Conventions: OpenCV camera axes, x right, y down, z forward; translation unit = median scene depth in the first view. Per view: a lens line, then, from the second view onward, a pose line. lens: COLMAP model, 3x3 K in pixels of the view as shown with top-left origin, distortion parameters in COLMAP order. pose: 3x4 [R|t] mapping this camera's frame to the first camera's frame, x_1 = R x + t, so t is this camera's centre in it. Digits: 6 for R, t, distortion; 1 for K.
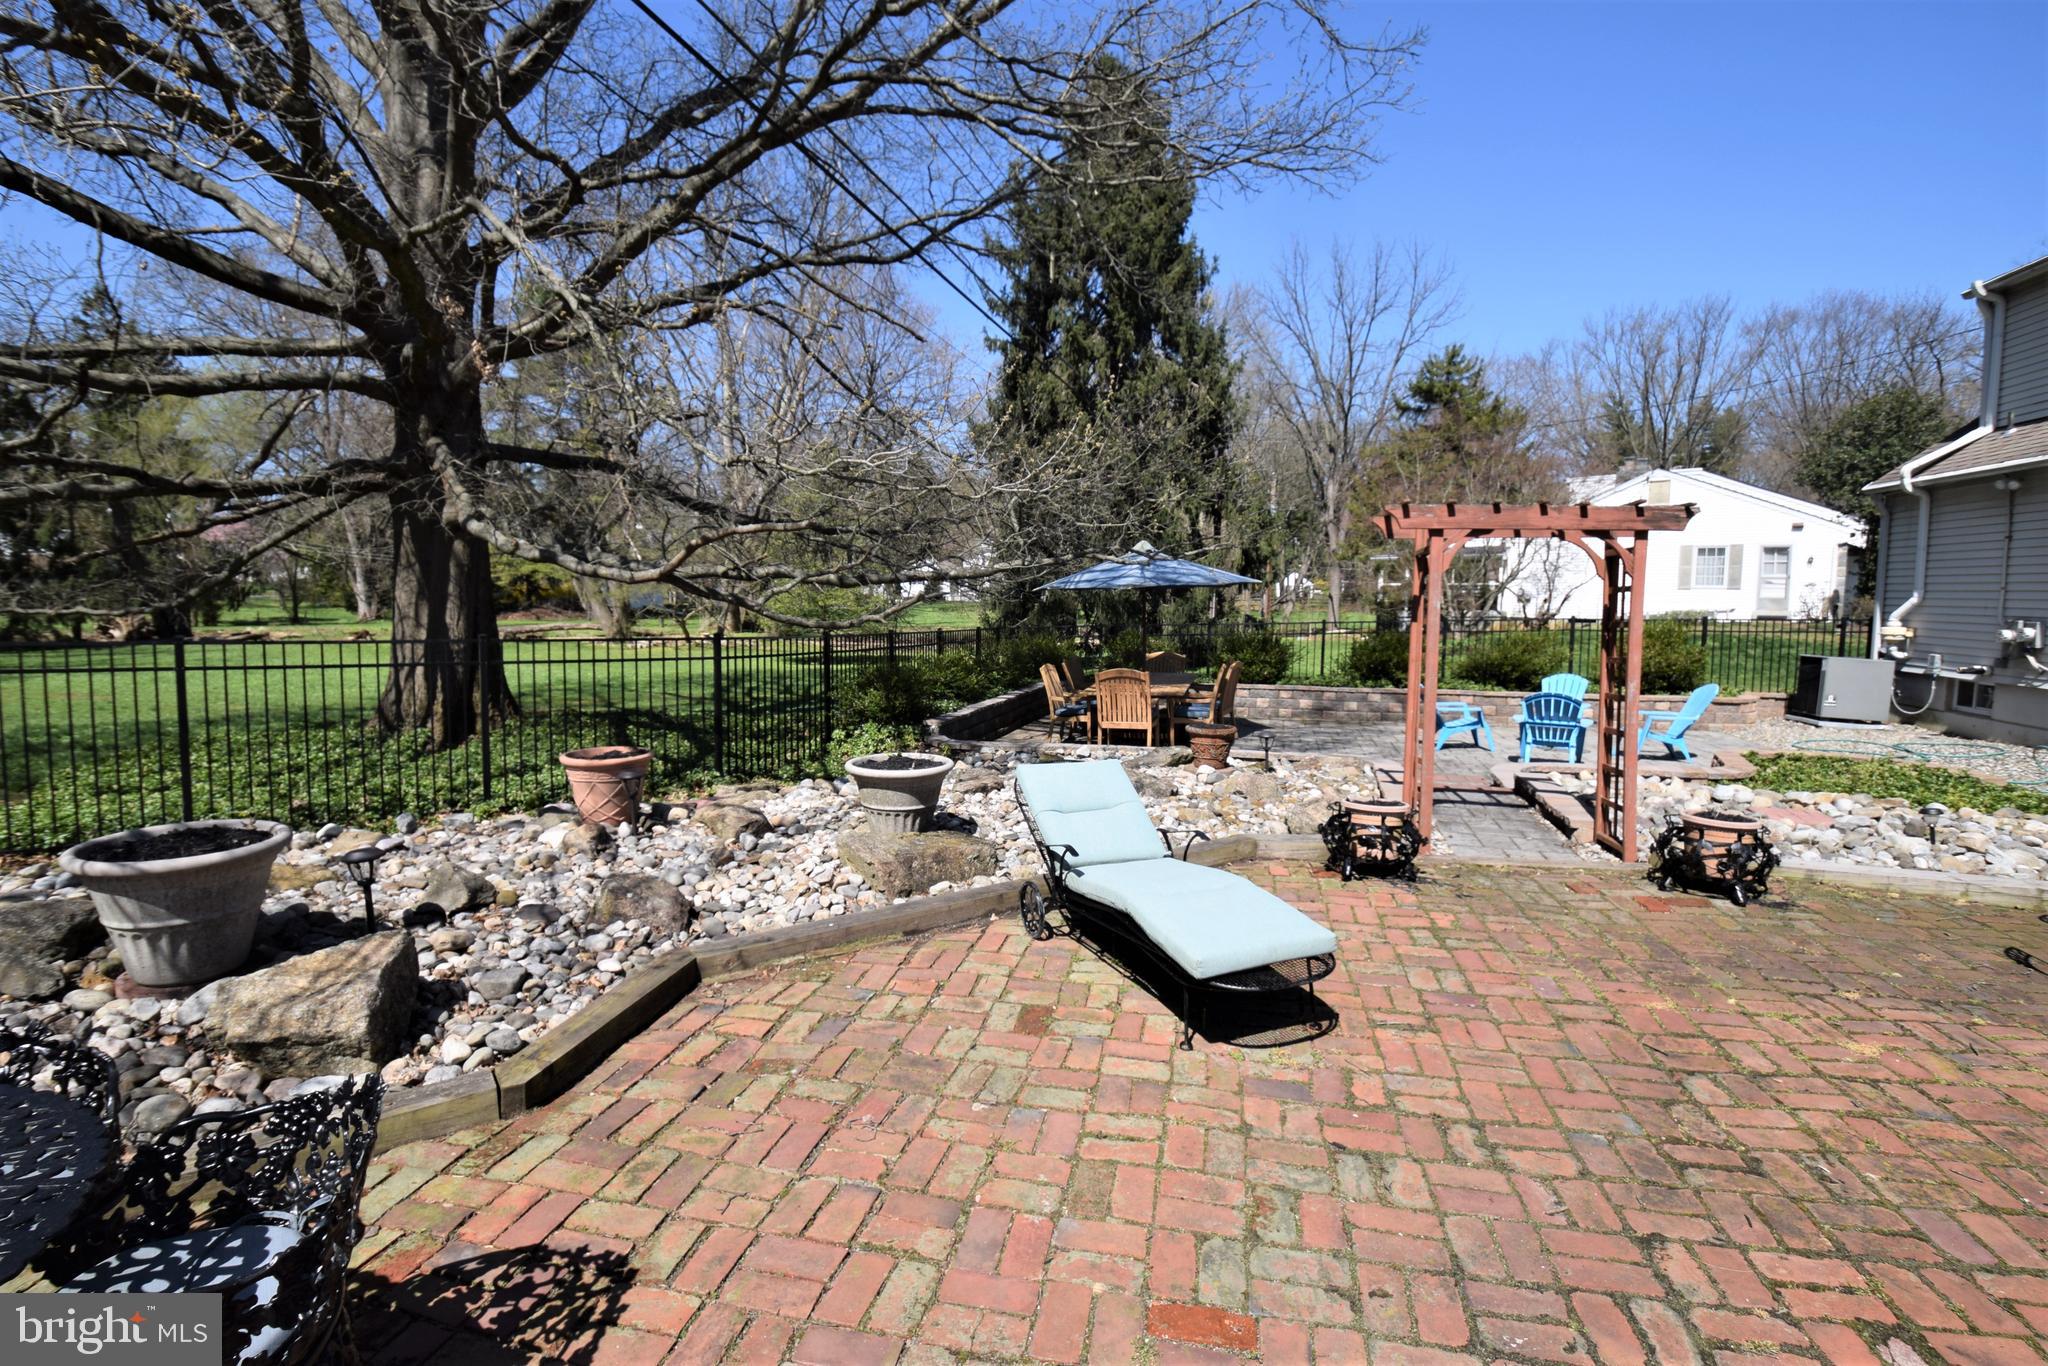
lens RADIAL K [[971.1, 0, 1024.0], [0, 971.1, 683.0], [0, 0, 1]] dist [-0.030899, -0.000205]
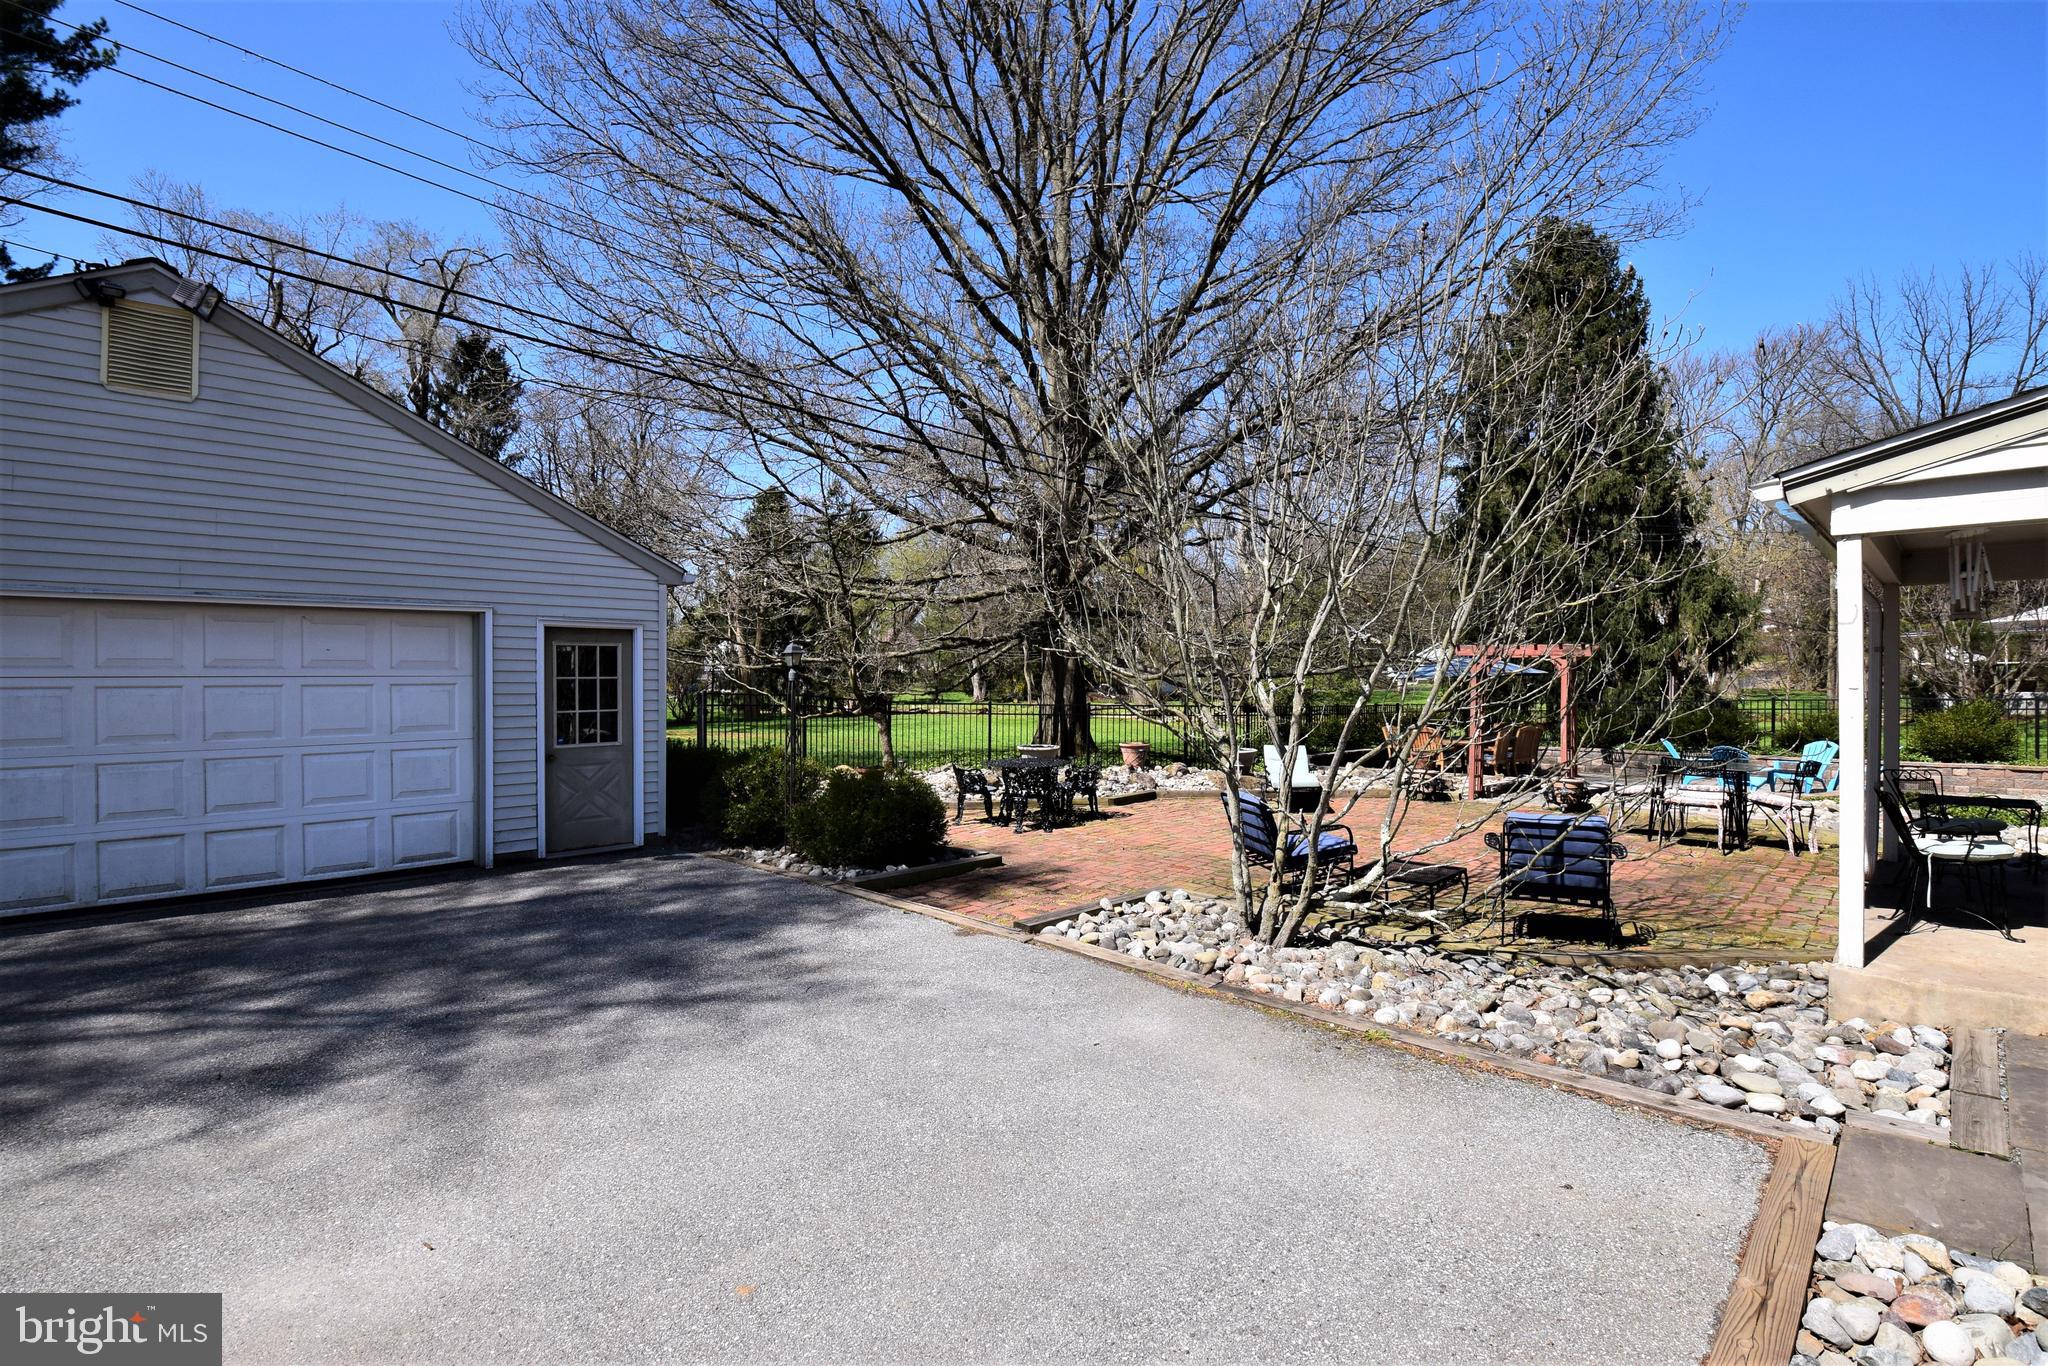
lens RADIAL K [[971.1, 0, 1024.0], [0, 971.1, 683.0], [0, 0, 1]] dist [-0.030899, -0.000205]
pose [[0.860094, -0.008930, -0.510058, 0.345208], [-0.035106, 0.996440, -0.076644, 0.059541], [0.508926, 0.083827, 0.856719, -0.753472]]
